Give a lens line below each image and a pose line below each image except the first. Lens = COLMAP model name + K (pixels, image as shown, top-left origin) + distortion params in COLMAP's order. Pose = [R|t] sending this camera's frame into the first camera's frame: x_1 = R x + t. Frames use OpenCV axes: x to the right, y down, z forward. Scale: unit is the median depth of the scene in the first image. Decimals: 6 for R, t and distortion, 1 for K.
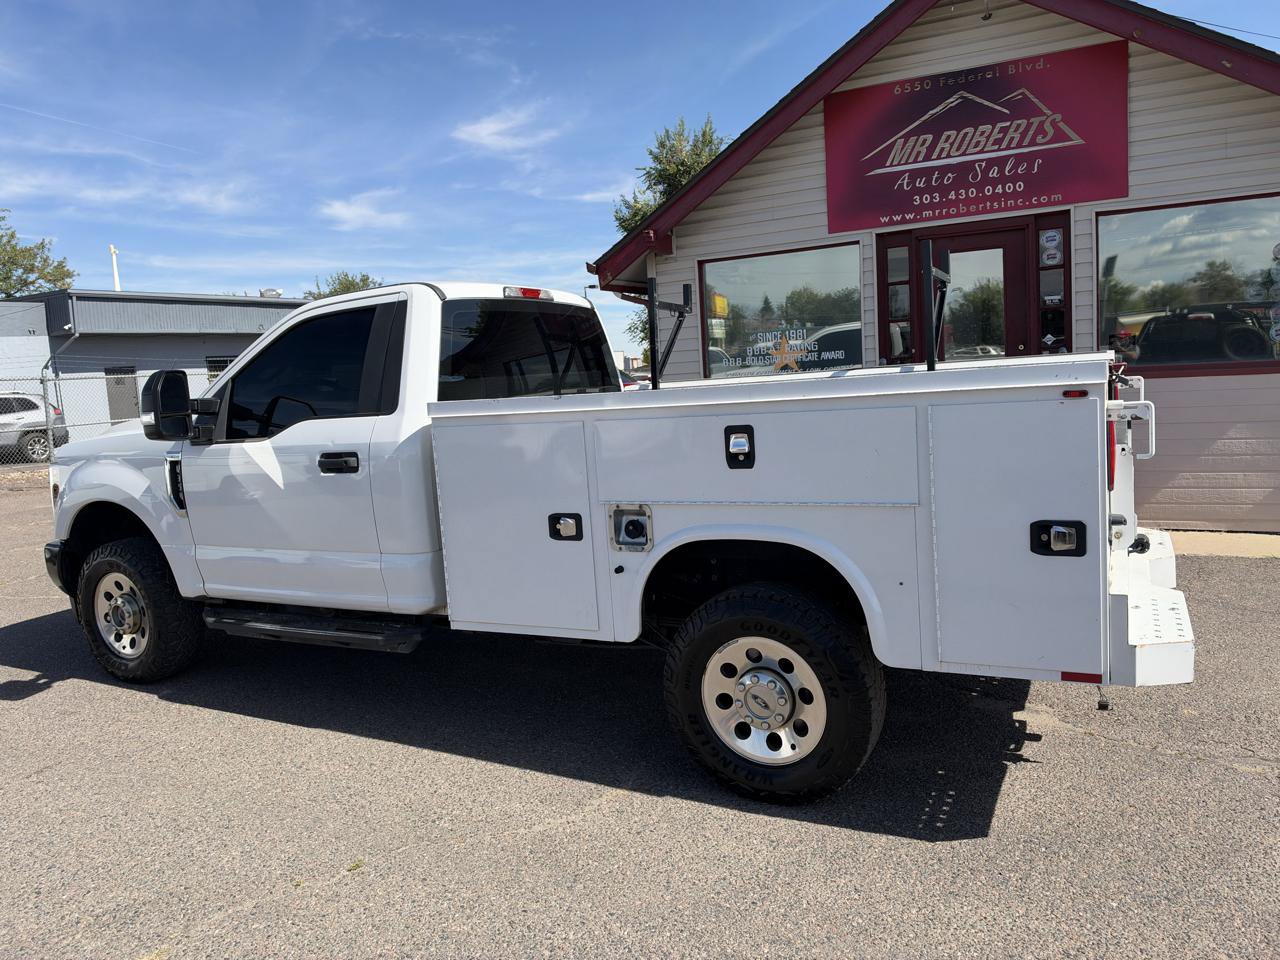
lens RADIAL K [[934.8, 0, 647.4], [0, 934.8, 475.0], [0, 0, 1]] dist [-0.002108, -0.003165]
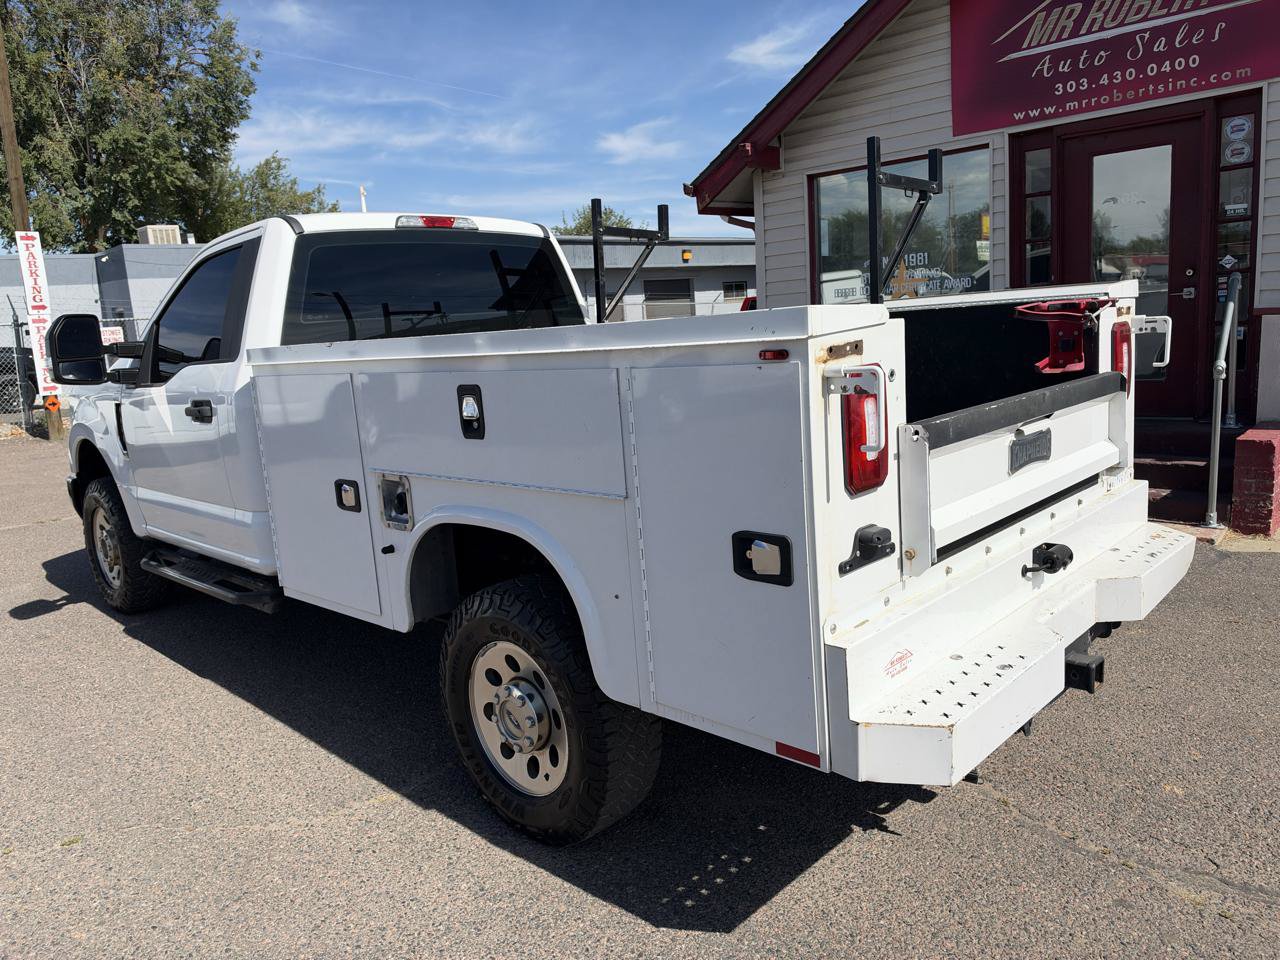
lens RADIAL K [[939.0, 0, 640.0], [0, 939.0, 480.0], [0, 0, 1]] dist [-0.009601, -0.000951]
pose [[0.957590, 0.046063, -0.284430, 0.195435], [-0.023700, 0.996385, 0.081574, -0.016717], [0.287159, -0.071373, 0.955220, 0.108293]]
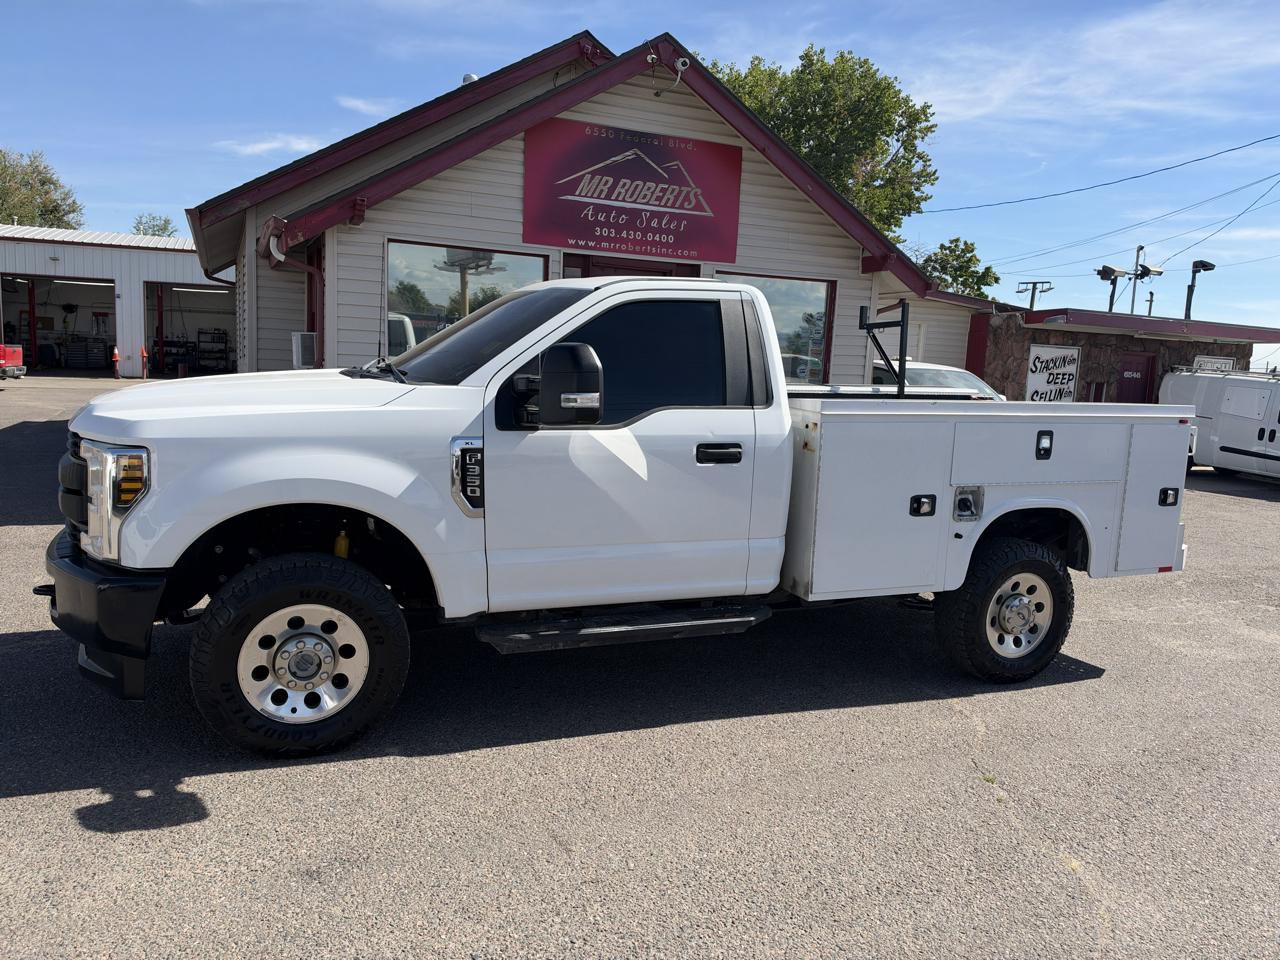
lens RADIAL K [[901.9, 0, 643.9], [0, 901.9, 485.4], [0, 0, 1]] dist [0.206771, -0.452589]
pose [[0.634974, -0.019847, 0.772279, -0.596922], [0.002176, 0.999712, 0.023903, -0.000913], [-0.772531, -0.013498, 0.634834, 0.227978]]
